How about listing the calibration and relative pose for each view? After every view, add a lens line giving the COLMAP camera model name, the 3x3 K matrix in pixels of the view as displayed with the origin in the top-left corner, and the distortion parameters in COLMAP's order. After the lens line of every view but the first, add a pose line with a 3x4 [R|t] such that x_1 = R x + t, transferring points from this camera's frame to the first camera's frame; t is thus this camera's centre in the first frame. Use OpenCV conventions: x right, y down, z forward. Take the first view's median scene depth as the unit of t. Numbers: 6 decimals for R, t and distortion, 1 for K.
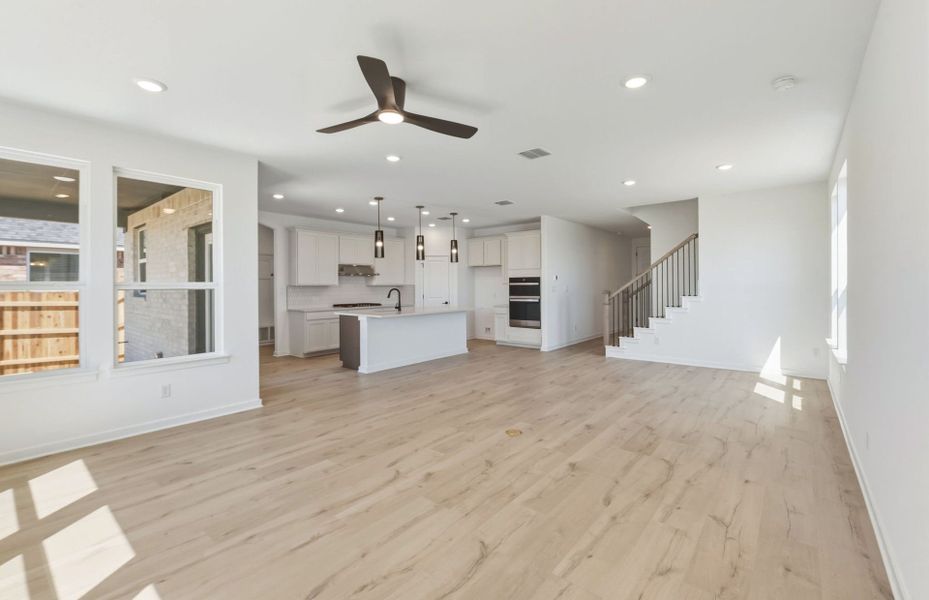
lens RADIAL K [[396.0, 0, 452.9], [0, 396.0, 300.8], [0, 0, 1]] dist [-0.002079, -0.000286]
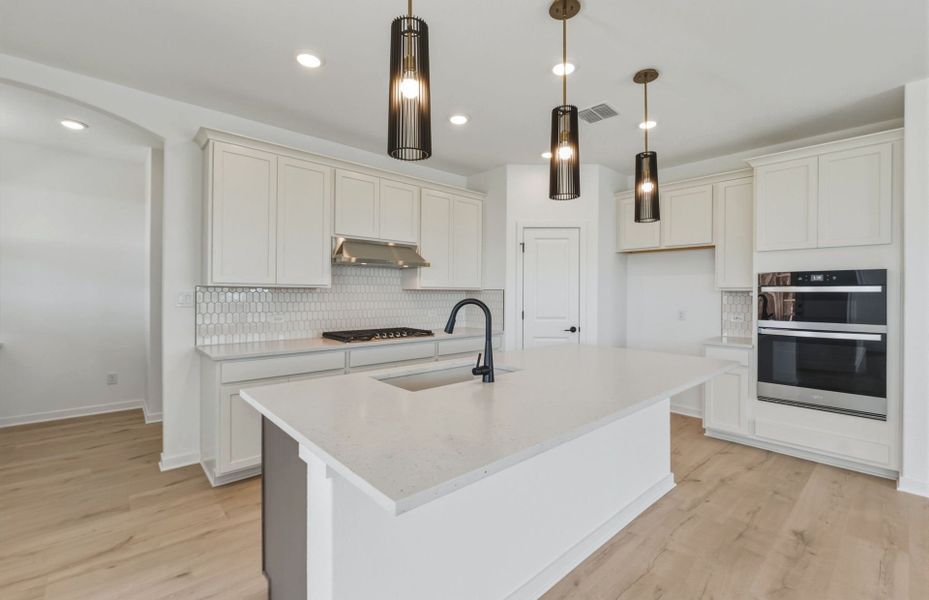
lens RADIAL K [[398.1, 0, 474.4], [0, 398.1, 293.6], [0, 0, 1]] dist [-0.001659, -0.000313]
pose [[0.994533, 0.012453, -0.103676, -0.101830], [-0.016072, 0.999287, -0.034150, -0.021981], [0.103177, 0.035630, 0.994025, 0.634155]]
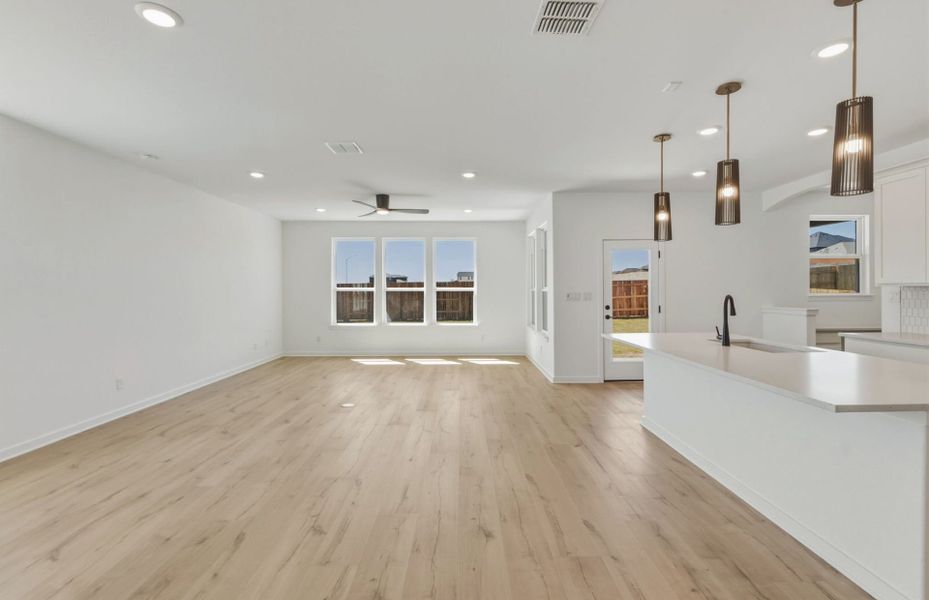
lens RADIAL K [[399.9, 0, 468.2], [0, 399.9, 294.4], [0, 0, 1]] dist [-0.004897, -0.000761]
pose [[-0.742150, 0.013628, -0.670095, 0.324857], [-0.016137, 0.999140, 0.038193, -0.038459], [0.670039, 0.039159, -0.741292, 0.986514]]
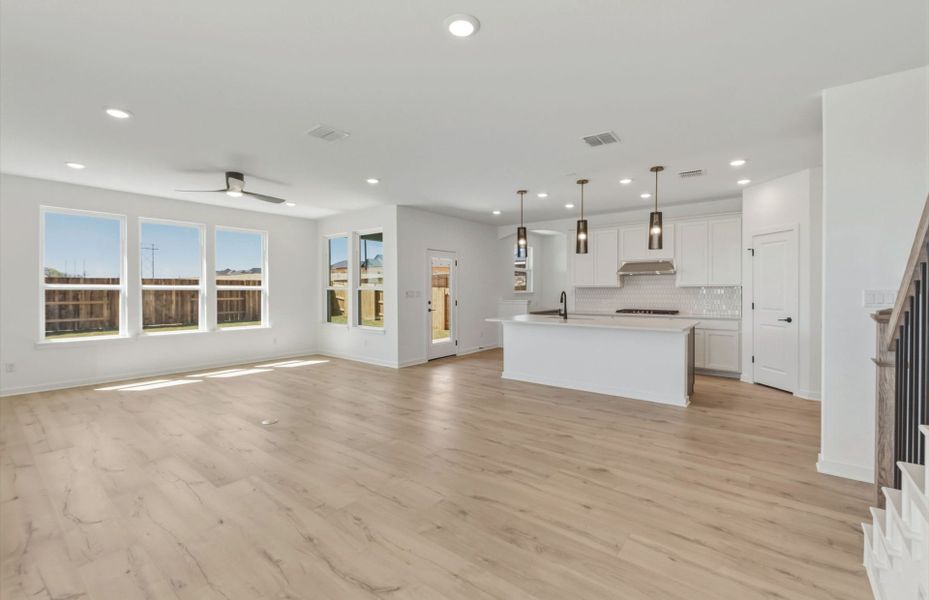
lens RADIAL K [[393.3, 0, 472.9], [0, 393.3, 289.1], [0, 0, 1]] dist [0.001689, -0.000049]
pose [[0.053726, 0.002502, -0.998553, 0.566975], [-0.033430, 0.999441, 0.000706, -0.025905], [0.997996, 0.033344, 0.053780, 0.667026]]
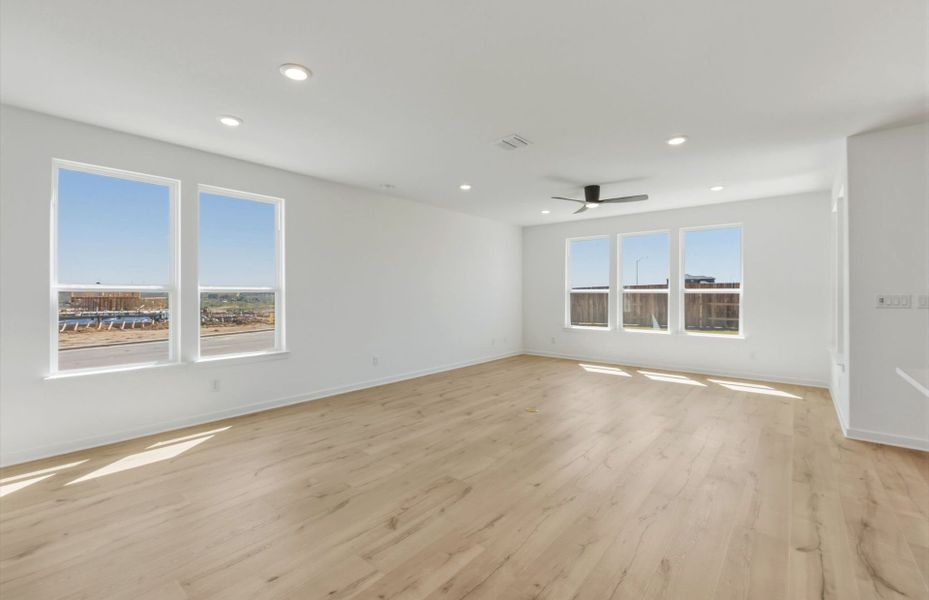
lens RADIAL K [[399.9, 0, 468.2], [0, 399.9, 294.4], [0, 0, 1]] dist [-0.004897, -0.000761]
pose [[-0.999573, 0.003675, -0.028973, 0.173966], [0.002605, 0.999316, 0.036878, -0.035260], [0.029089, 0.036786, -0.998900, 0.996208]]
